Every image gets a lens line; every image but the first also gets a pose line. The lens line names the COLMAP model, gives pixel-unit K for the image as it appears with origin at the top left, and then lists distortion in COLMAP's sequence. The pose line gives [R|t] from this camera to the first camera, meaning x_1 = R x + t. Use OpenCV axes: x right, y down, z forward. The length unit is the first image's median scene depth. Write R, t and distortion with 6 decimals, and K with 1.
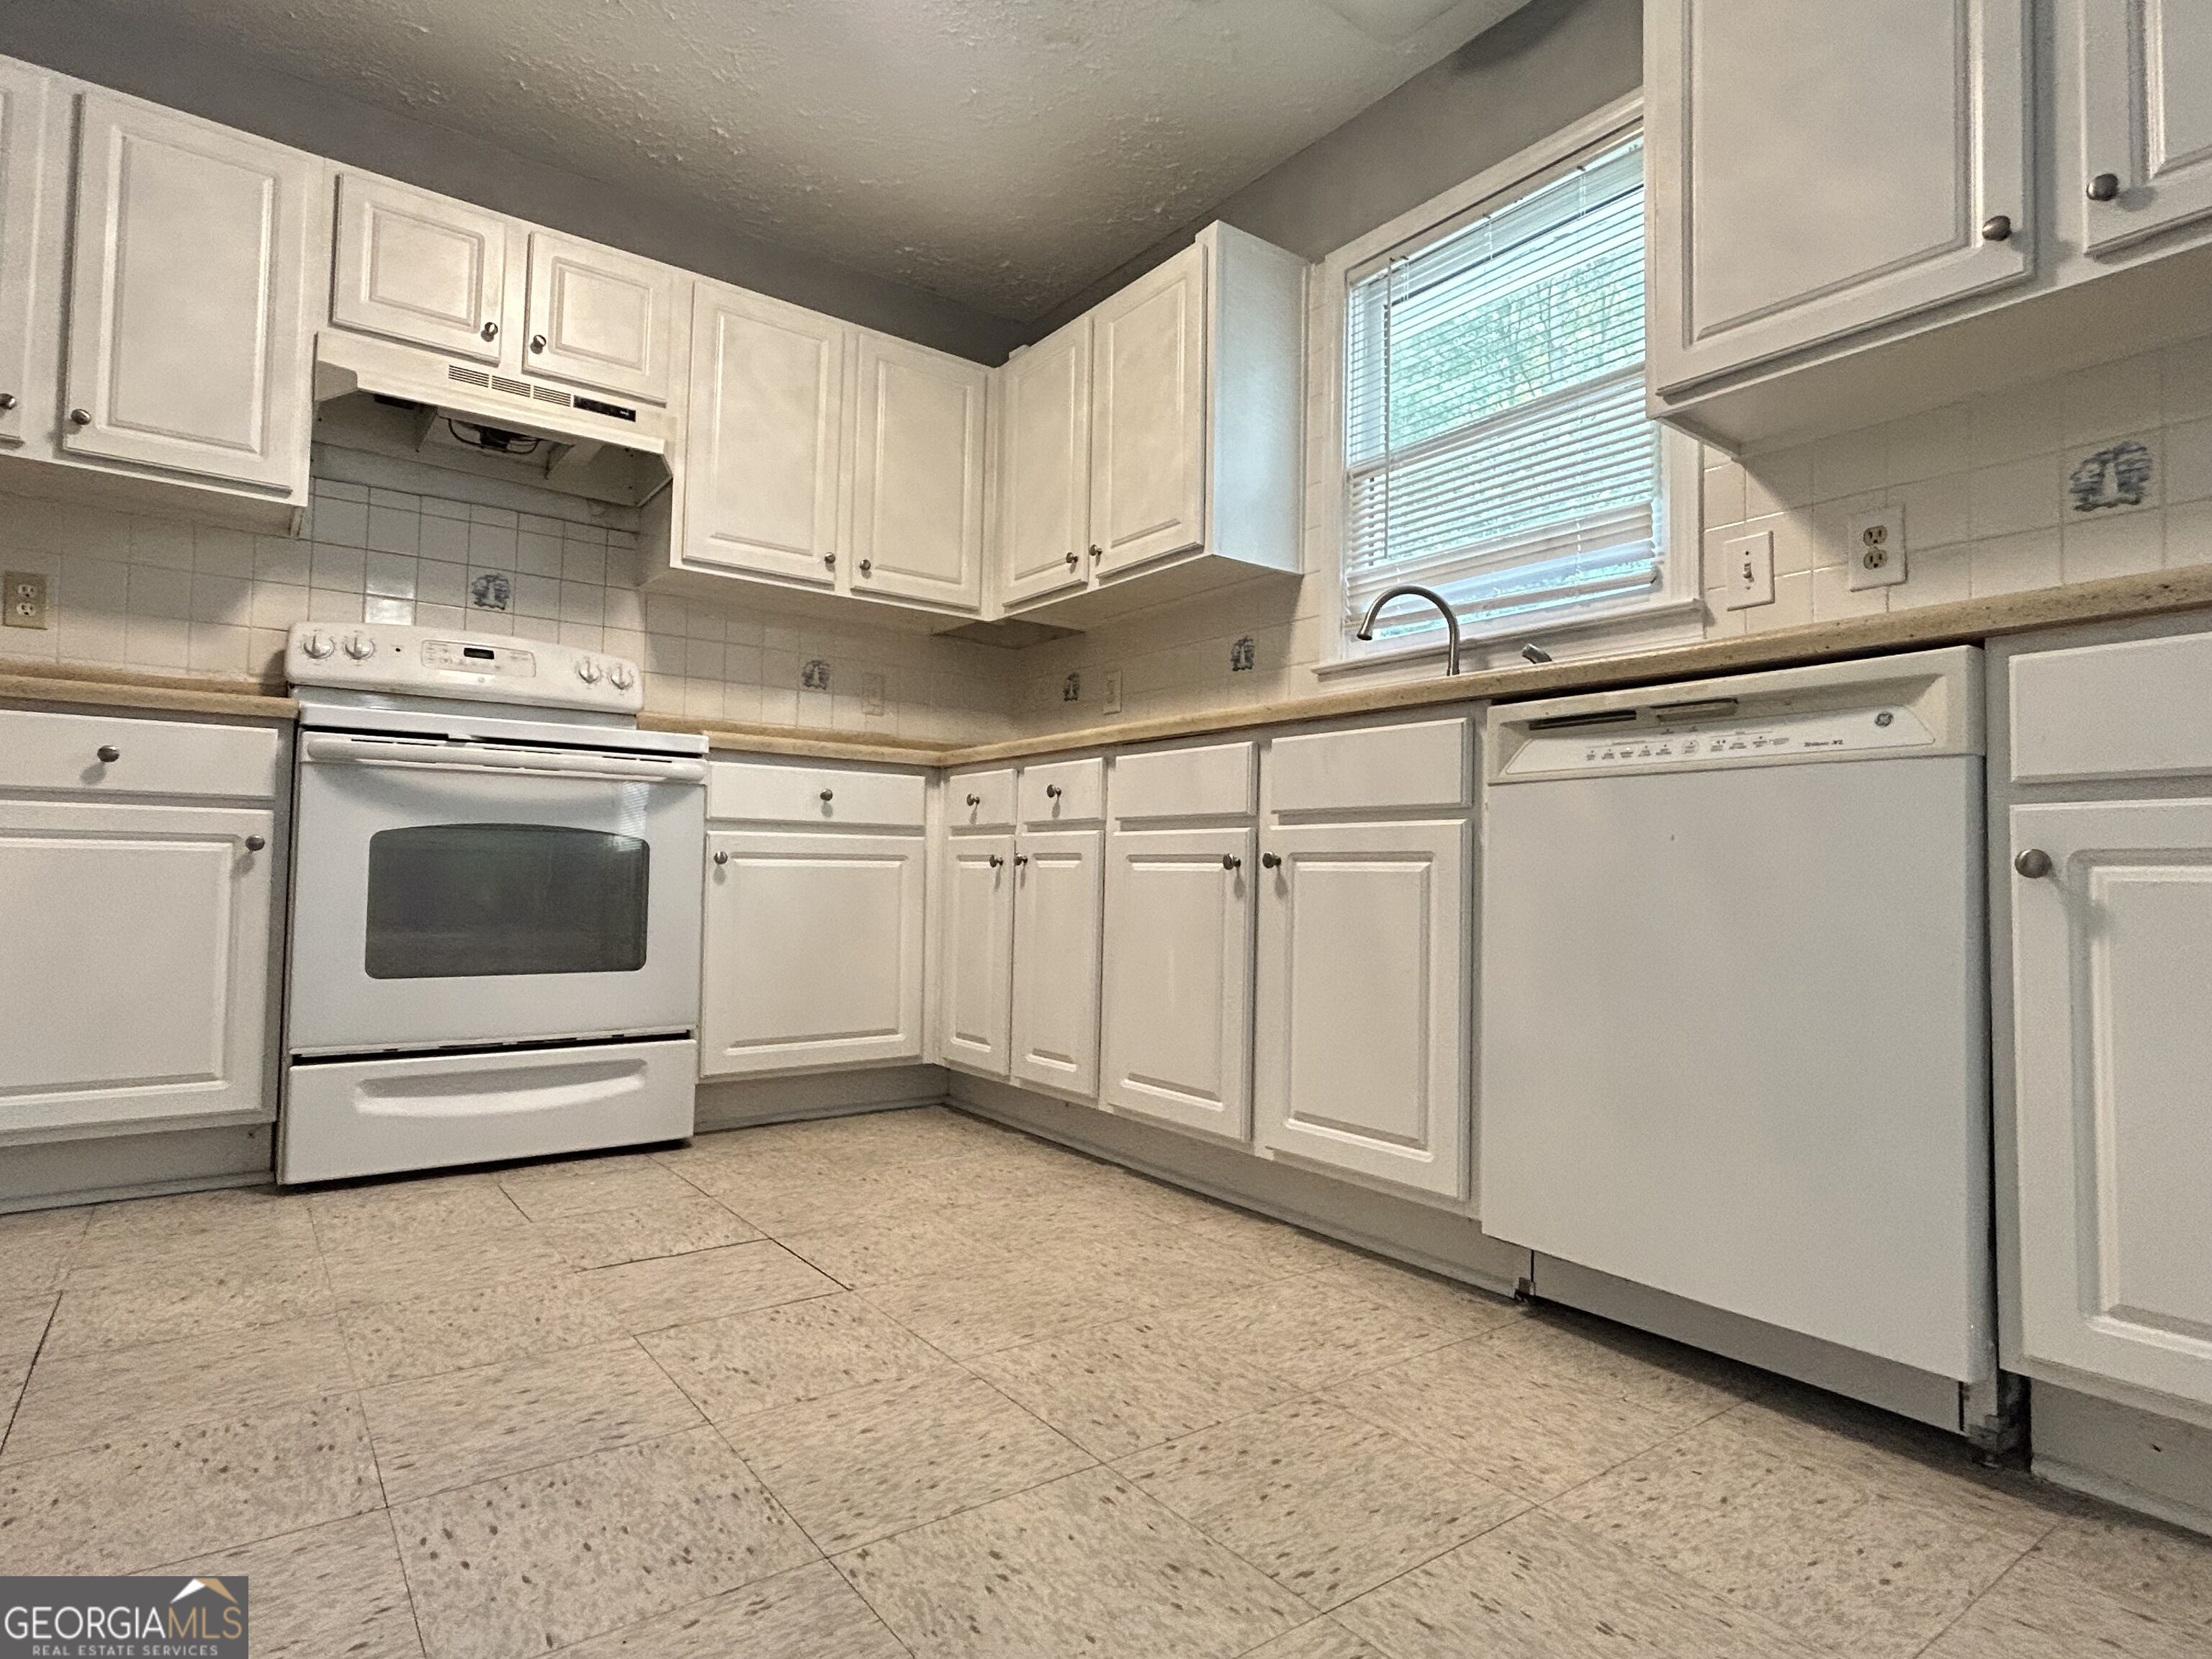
lens RADIAL K [[1178.8, 0, 1094.2], [0, 1178.8, 826.2], [0, 0, 1]] dist [-0.009860, 0.007467]
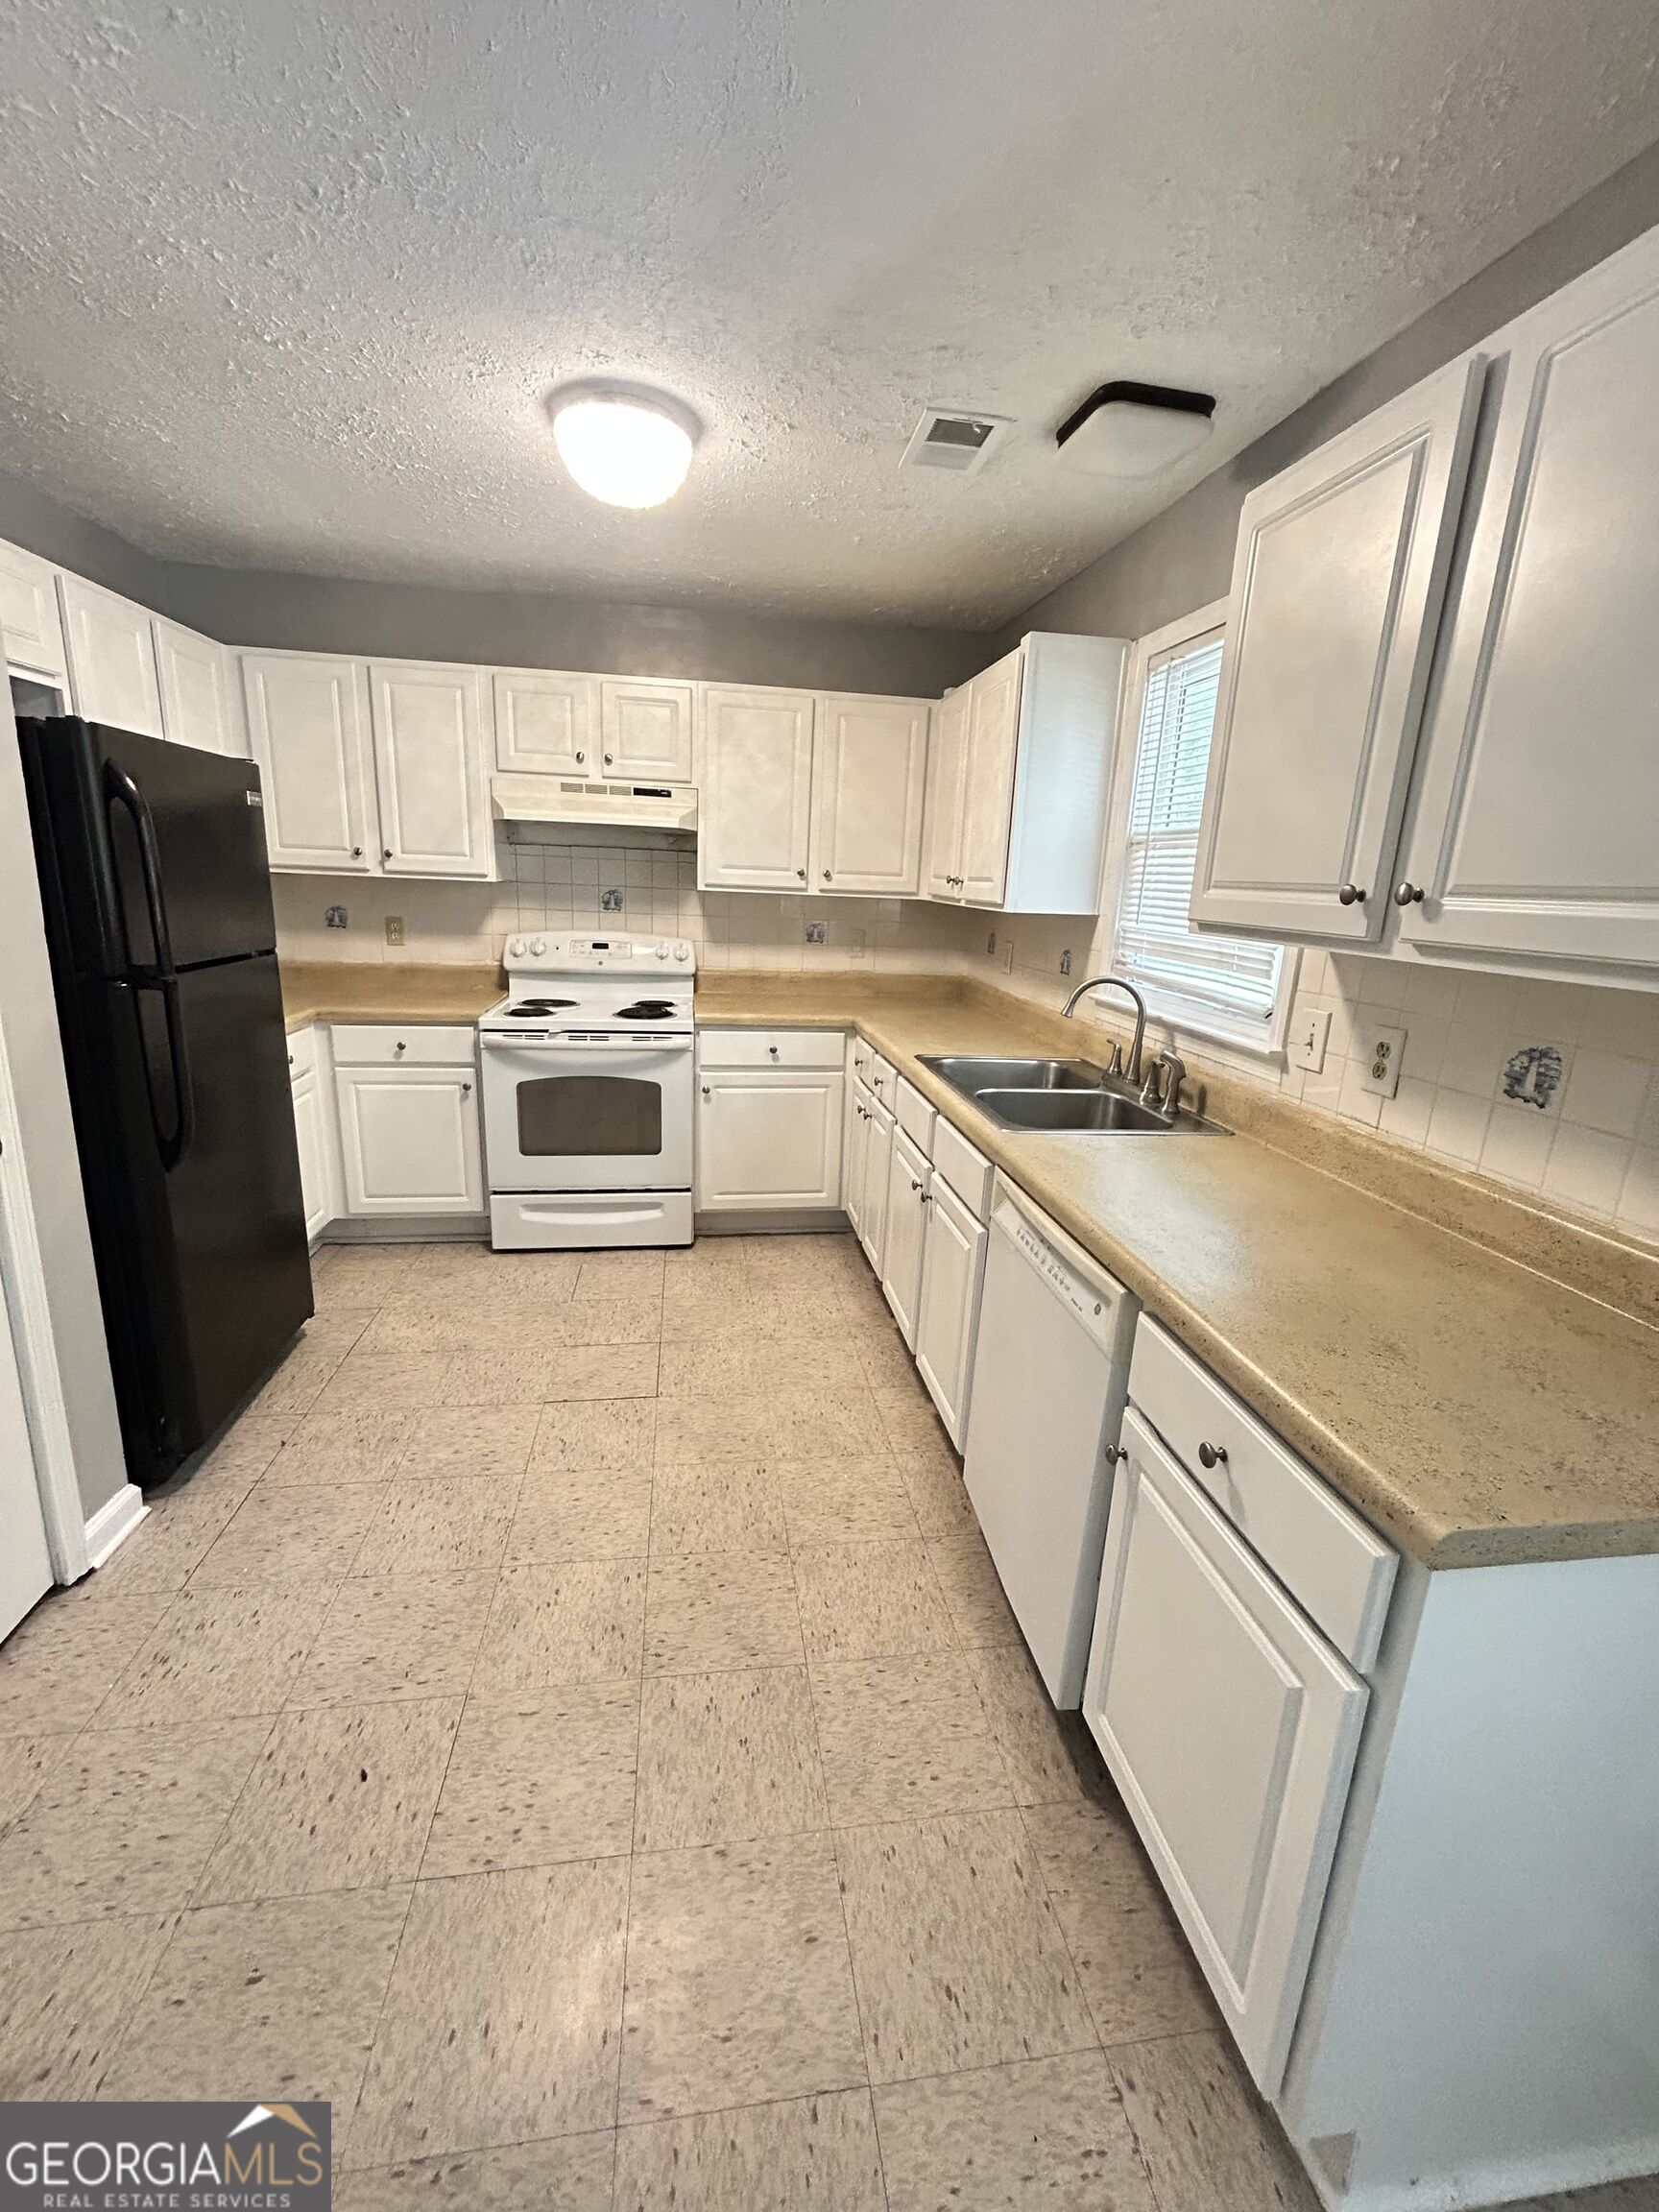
lens RADIAL K [[894.2, 0, 832.8], [0, 894.2, 1097.3], [0, 0, 1]] dist [-0.000601, 0.001160]
pose [[0.885966, 0.129156, -0.445403, 0.437378], [-0.005359, 0.963223, 0.268651, -0.326028], [0.463720, -0.235629, 0.854074, -0.004526]]
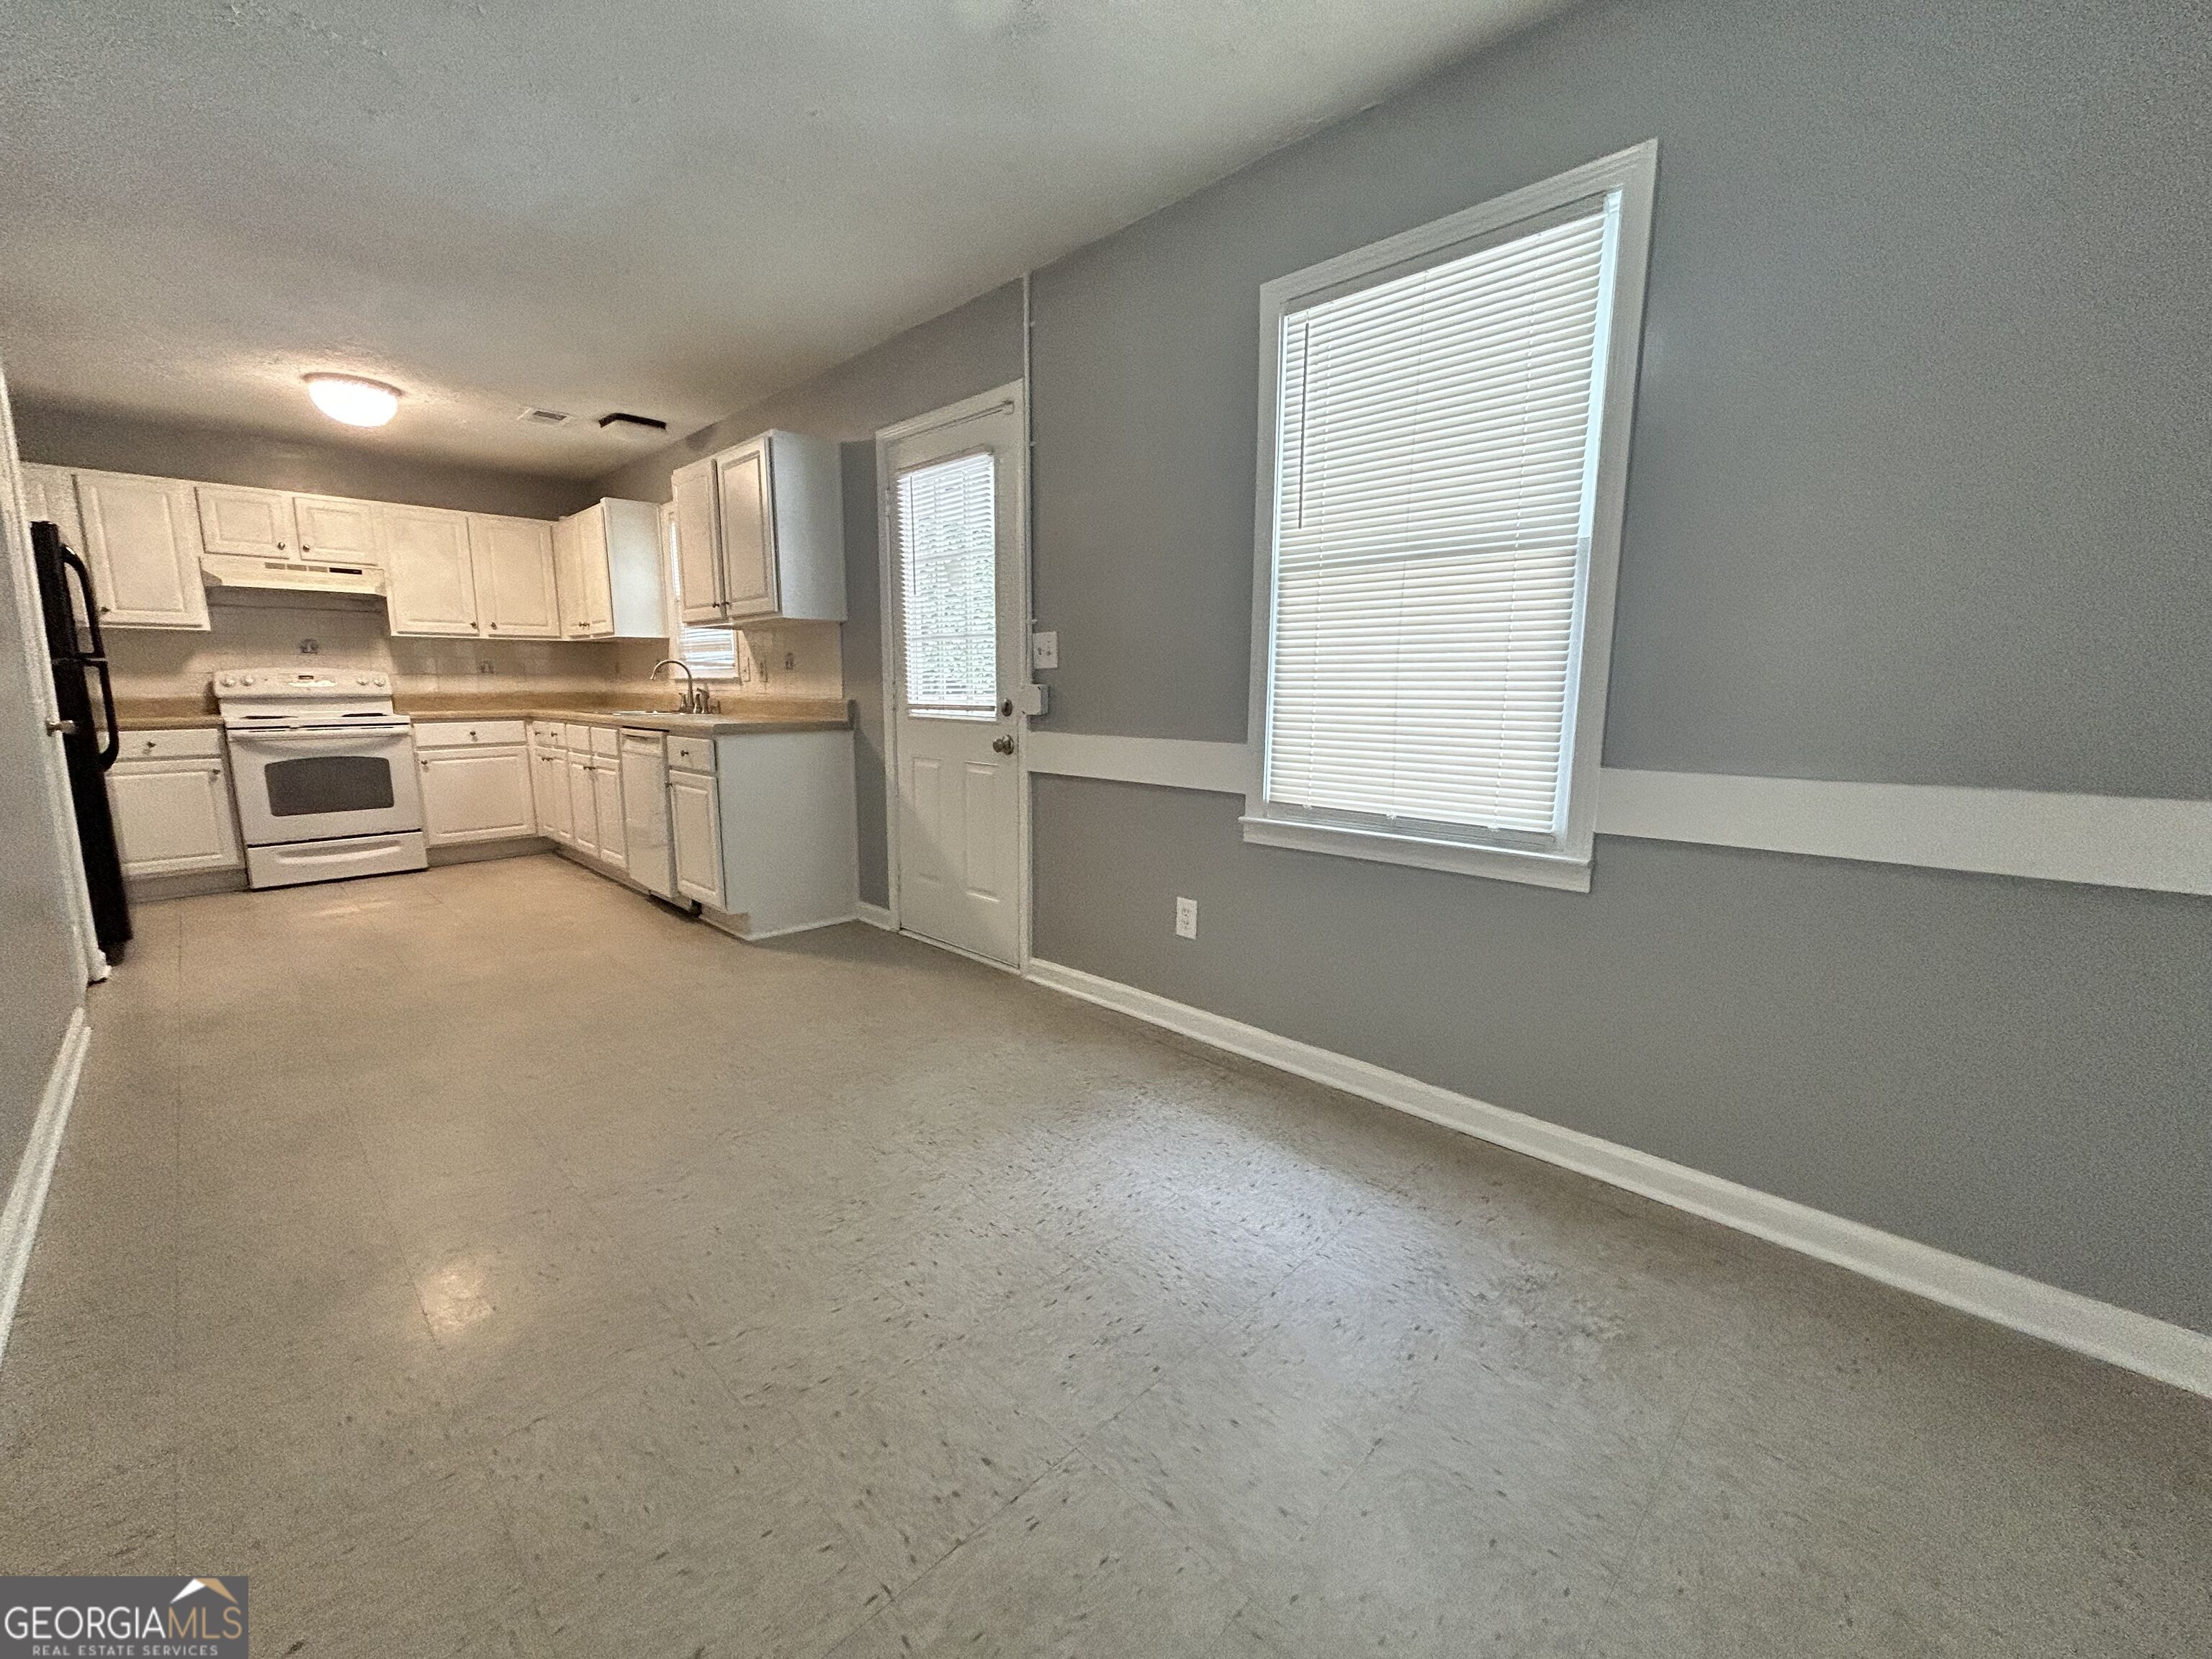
lens RADIAL K [[894.2, 0, 1103.8], [0, 894.2, 827.6], [0, 0, 1]] dist [-0.000601, 0.001160]
pose [[0.987751, -0.044514, 0.149555, 0.906420], [0.013121, 0.978746, 0.204657, -0.227433], [-0.155487, -0.200187, 0.967341, -1.224424]]
